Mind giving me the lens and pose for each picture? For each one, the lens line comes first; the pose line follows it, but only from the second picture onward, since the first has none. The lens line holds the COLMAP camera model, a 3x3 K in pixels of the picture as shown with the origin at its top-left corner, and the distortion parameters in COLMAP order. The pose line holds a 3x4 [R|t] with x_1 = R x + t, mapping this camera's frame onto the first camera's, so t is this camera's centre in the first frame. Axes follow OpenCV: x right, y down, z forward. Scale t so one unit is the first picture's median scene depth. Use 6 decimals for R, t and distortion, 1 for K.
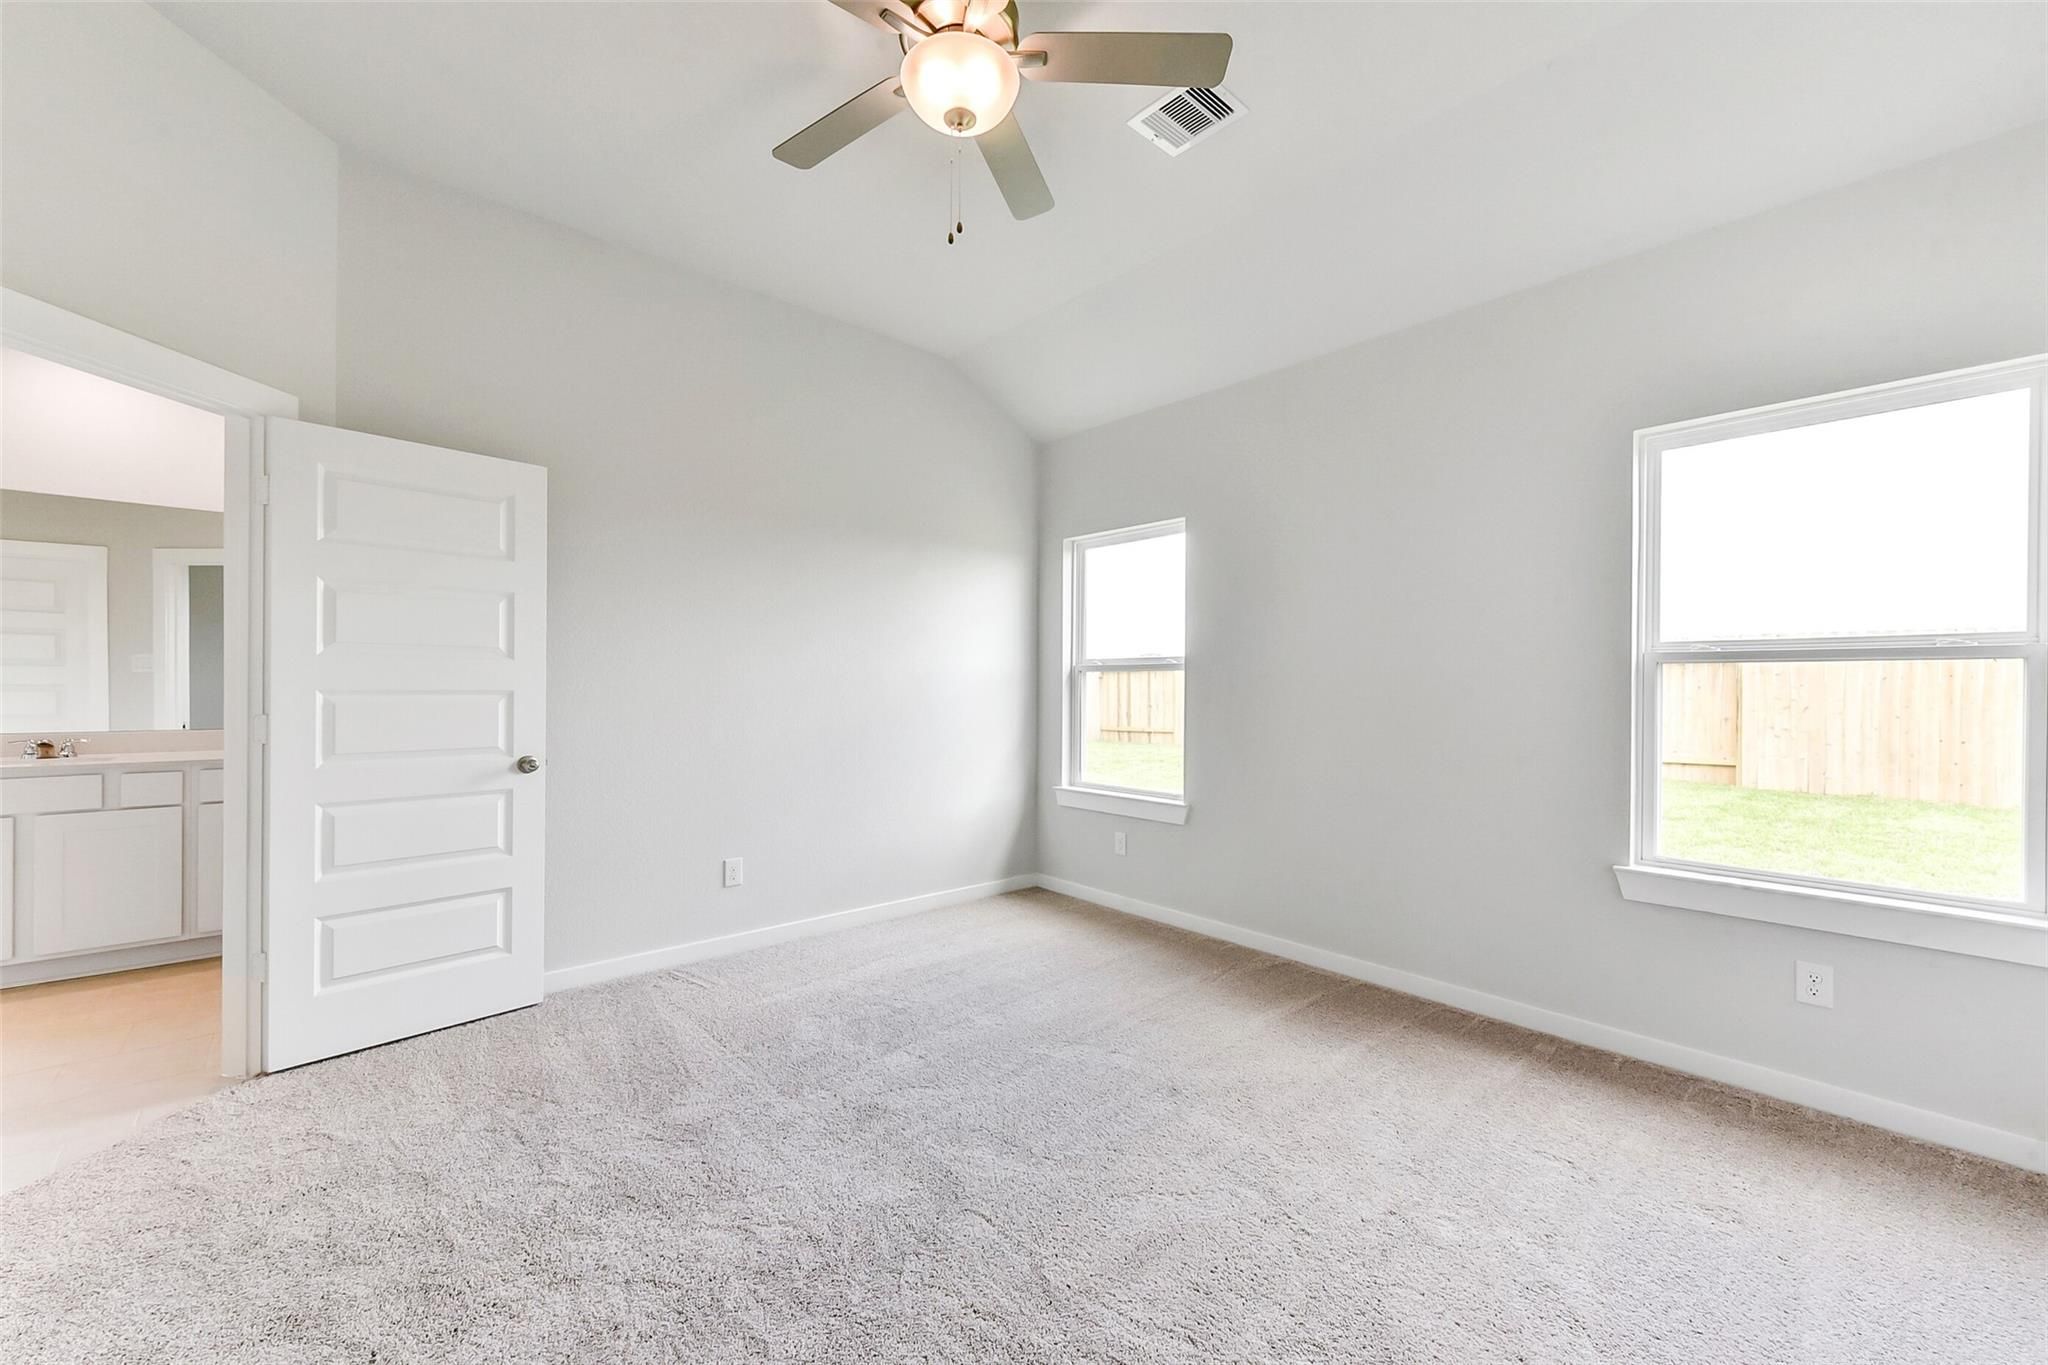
lens RADIAL K [[799.4, 0, 1022.5], [0, 799.4, 687.4], [0, 0, 1]] dist [0.003792, 0.000076]
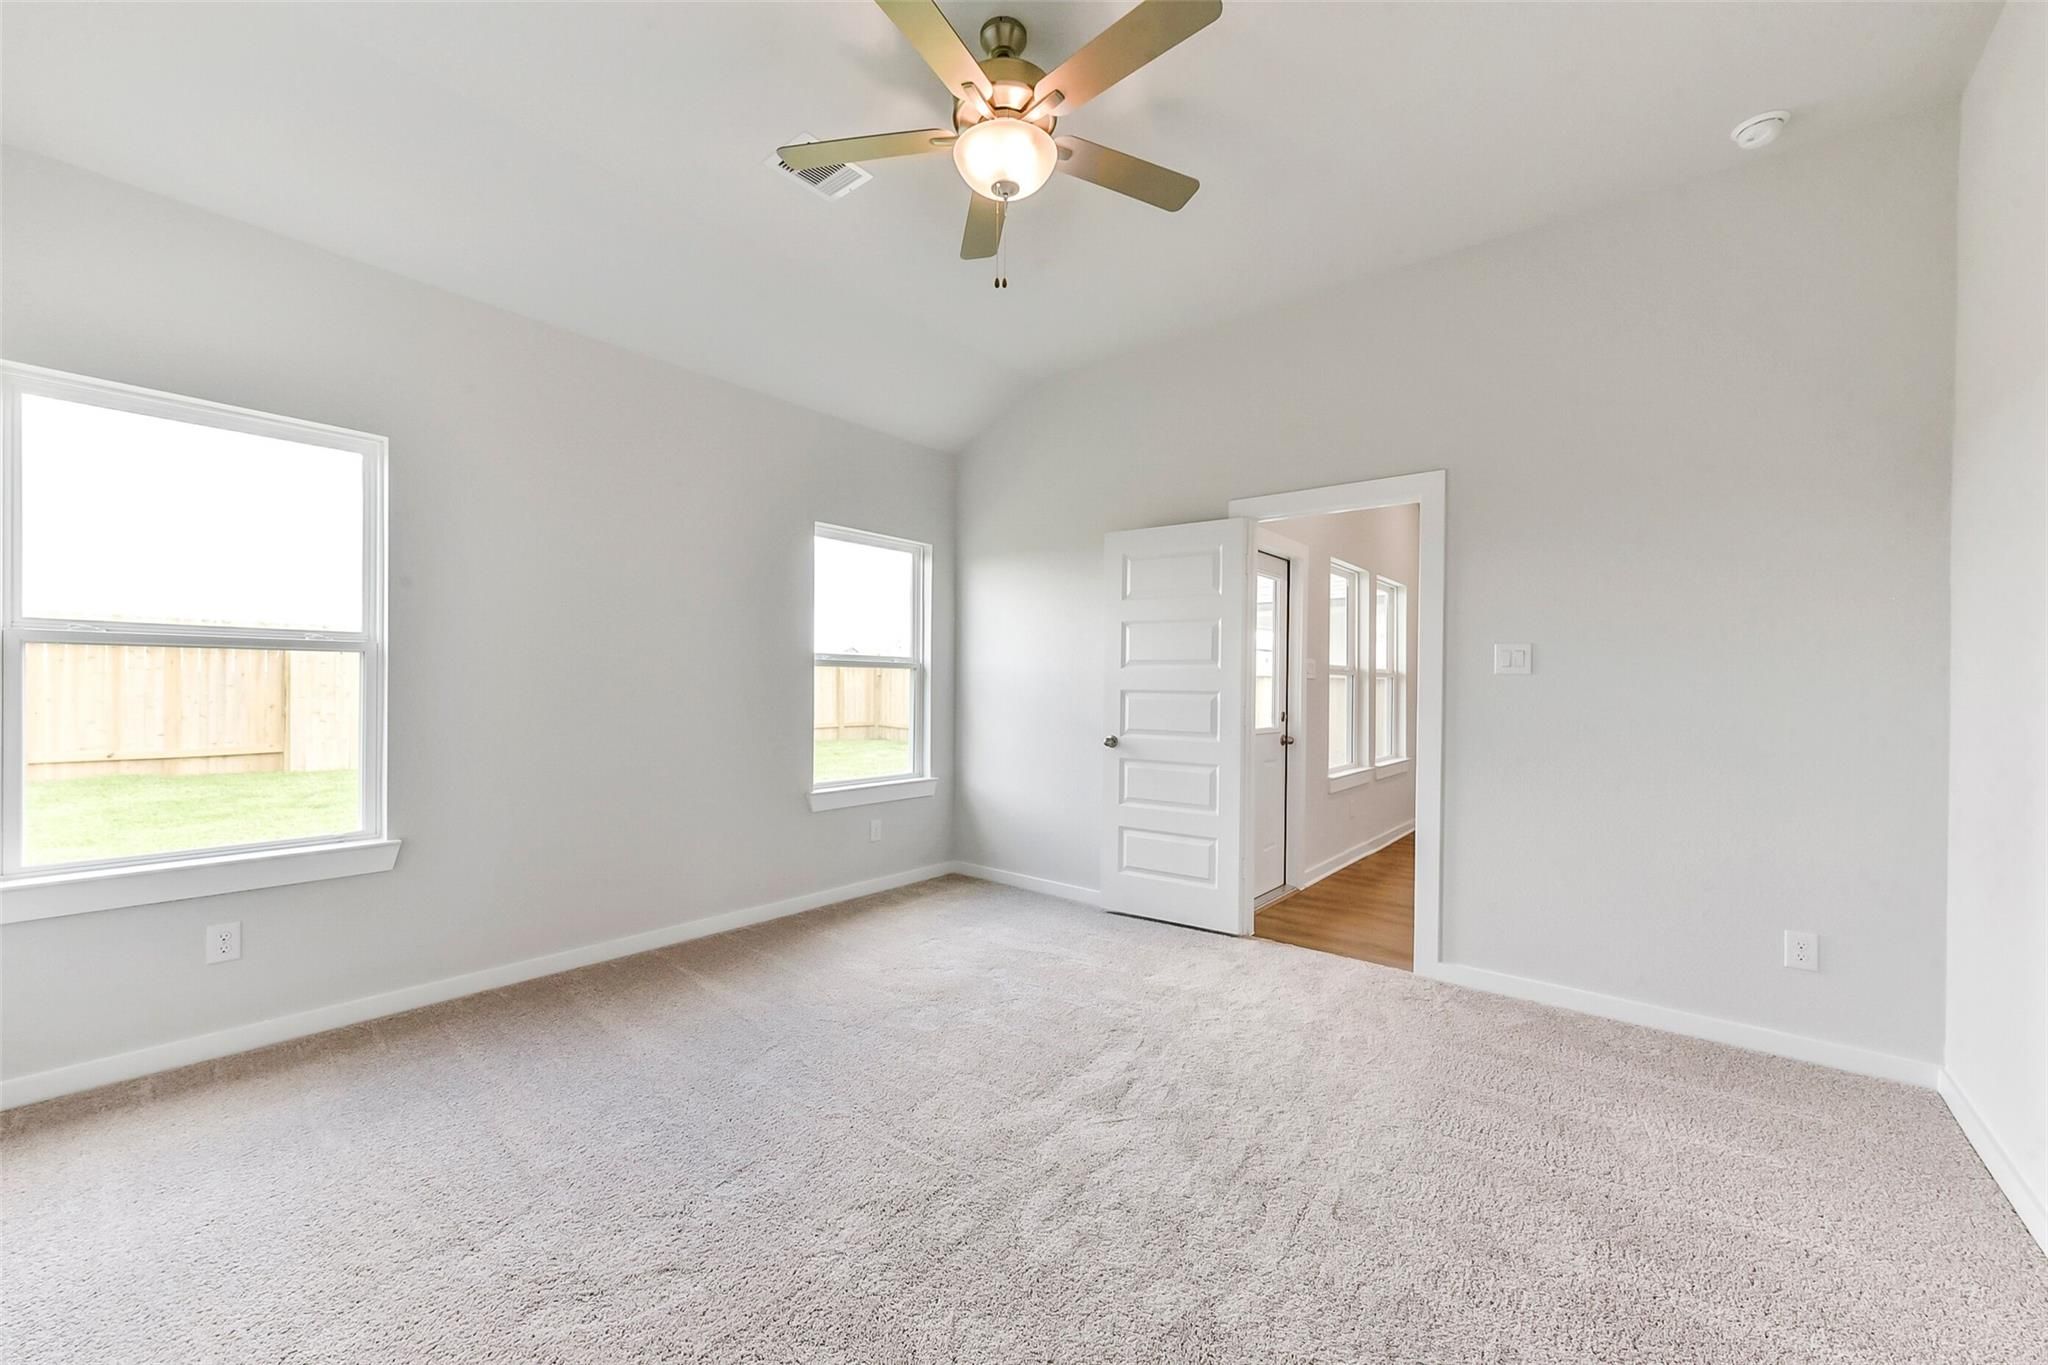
lens RADIAL K [[795.5, 0, 1017.5], [0, 795.5, 687.1], [0, 0, 1]] dist [0.002850, -0.000164]
pose [[-0.151605, -0.009252, 0.988398, -0.518615], [-0.008602, 0.999931, 0.008041, -0.001734], [-0.988404, -0.007283, -0.151674, 0.490891]]
